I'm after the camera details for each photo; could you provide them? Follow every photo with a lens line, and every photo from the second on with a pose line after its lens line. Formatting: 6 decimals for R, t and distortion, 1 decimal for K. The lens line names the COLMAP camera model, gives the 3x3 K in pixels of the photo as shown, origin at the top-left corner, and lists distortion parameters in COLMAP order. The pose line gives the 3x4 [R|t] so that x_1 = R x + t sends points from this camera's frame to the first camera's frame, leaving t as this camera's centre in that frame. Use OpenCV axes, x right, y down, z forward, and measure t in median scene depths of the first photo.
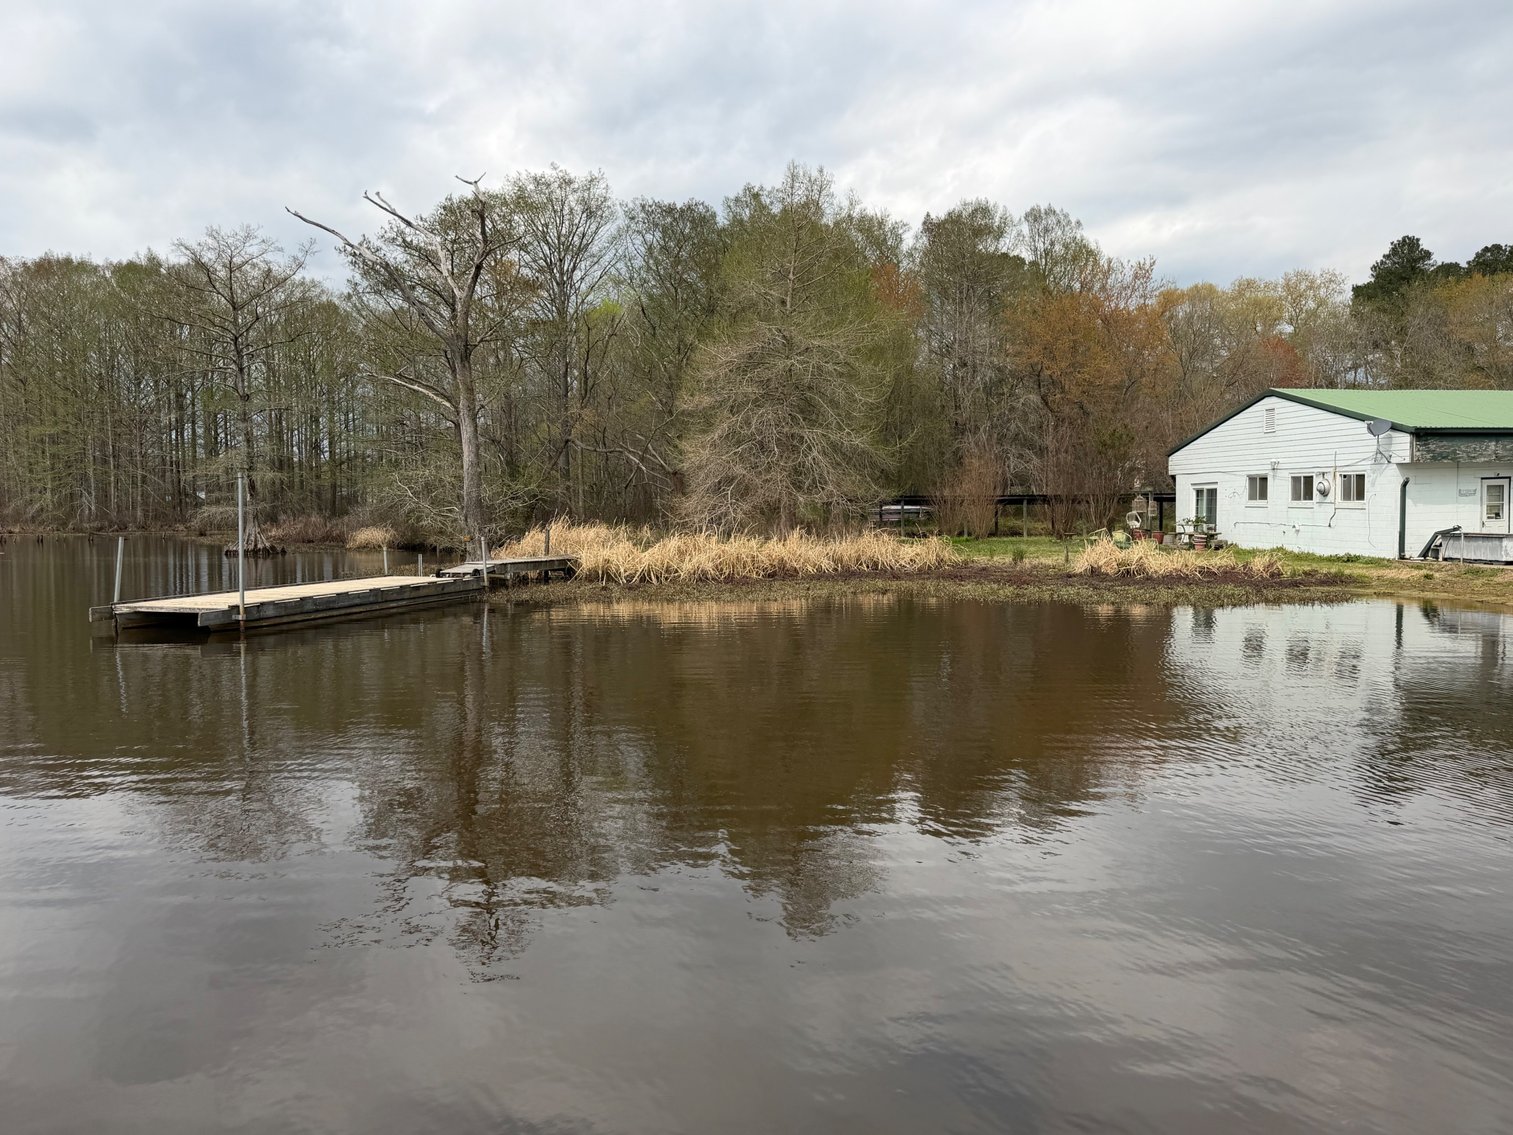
lens RADIAL K [[1151.7, 0, 751.2], [0, 1151.7, 568.3], [0, 0, 1]] dist [0.079787, -0.103540]
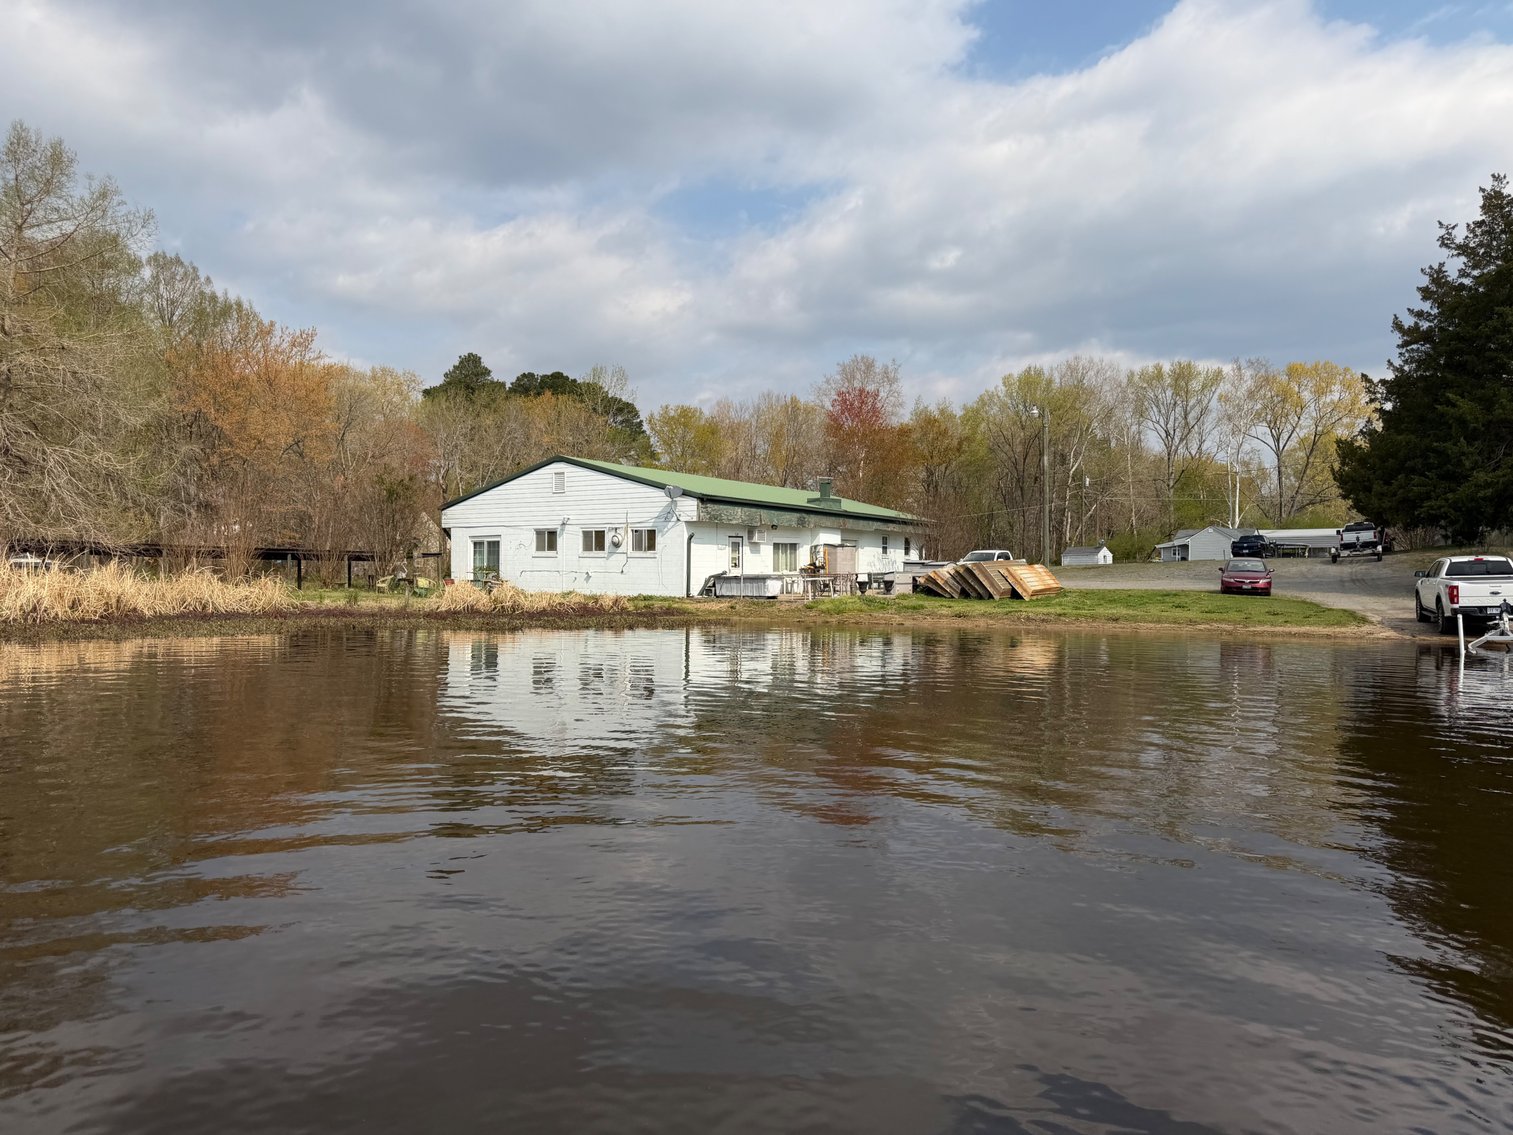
lens RADIAL K [[1081.9, 0, 770.0], [0, 1081.9, 571.7], [0, 0, 1]] dist [0.072225, -0.078737]
pose [[0.673179, 0.021705, 0.739161, -0.239617], [0.025587, 0.998287, -0.052617, 0.027471], [-0.739037, 0.054334, 0.671470, 0.139682]]
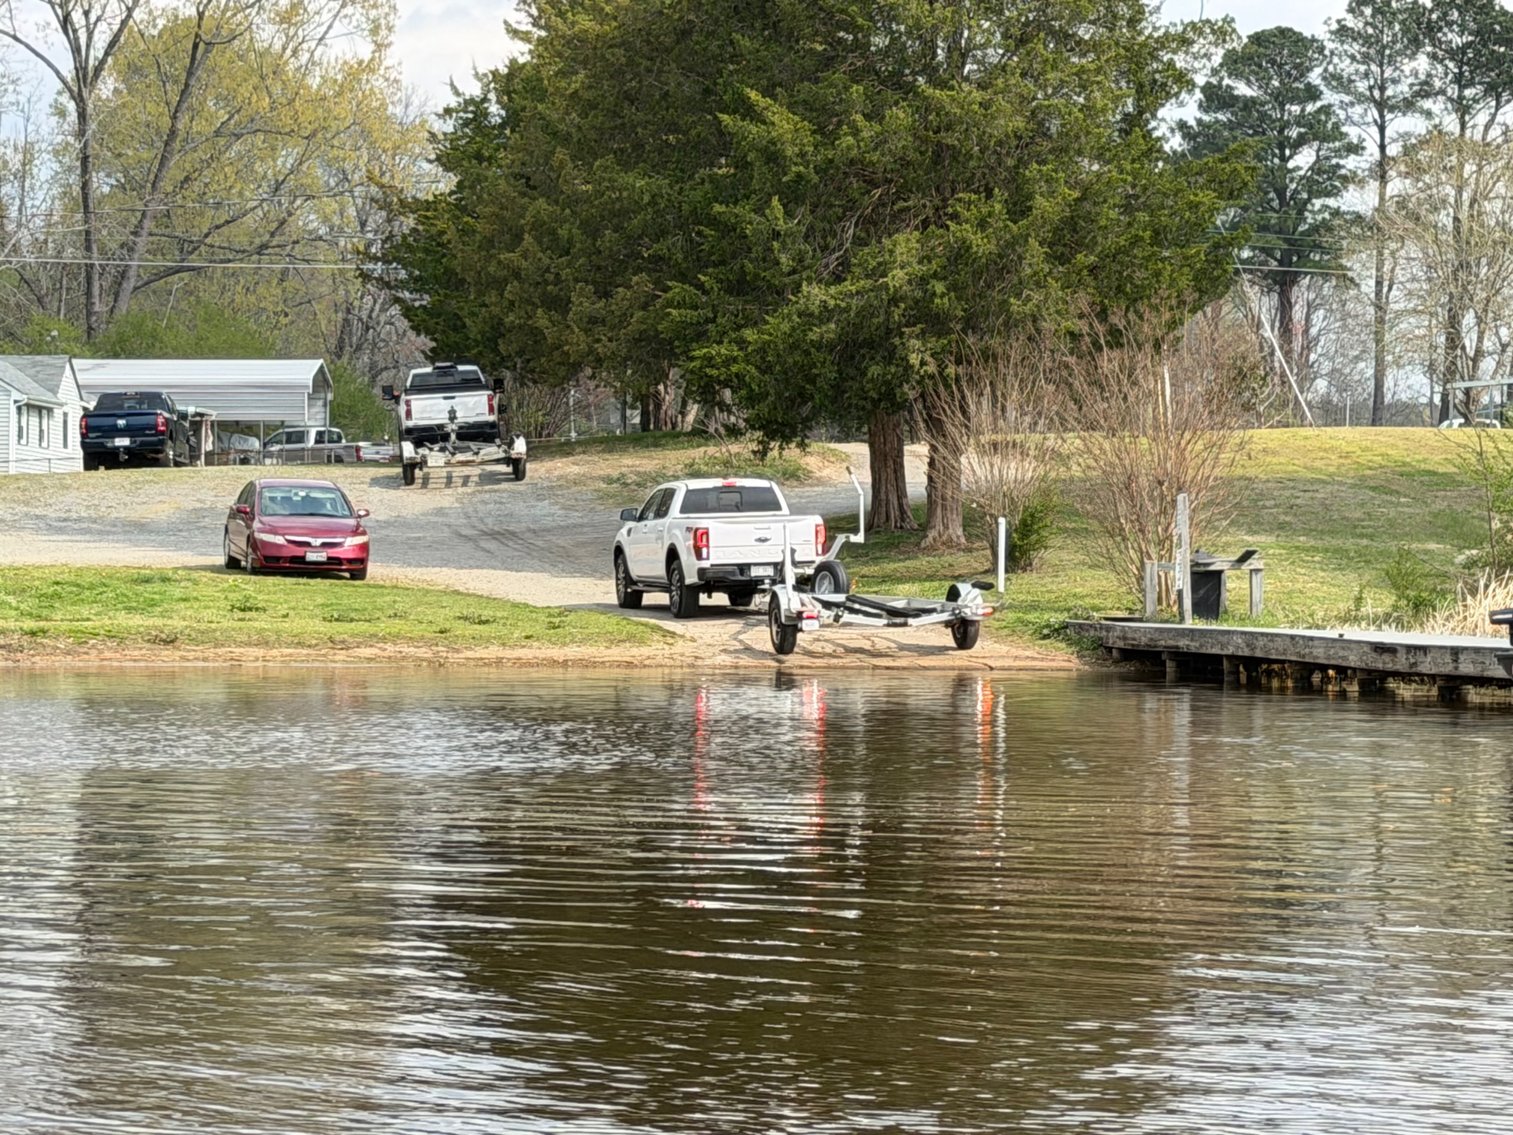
lens RADIAL K [[4602.9, 0, 756.5], [0, 4602.9, 567.5], [0, 0, 1]] dist [0.110043, -0.633870]
pose [[0.119182, 0.004088, 0.992864, -0.932825], [0.048815, 0.998758, -0.009972, 0.027291], [-0.991672, 0.049656, 0.118834, 0.145735]]
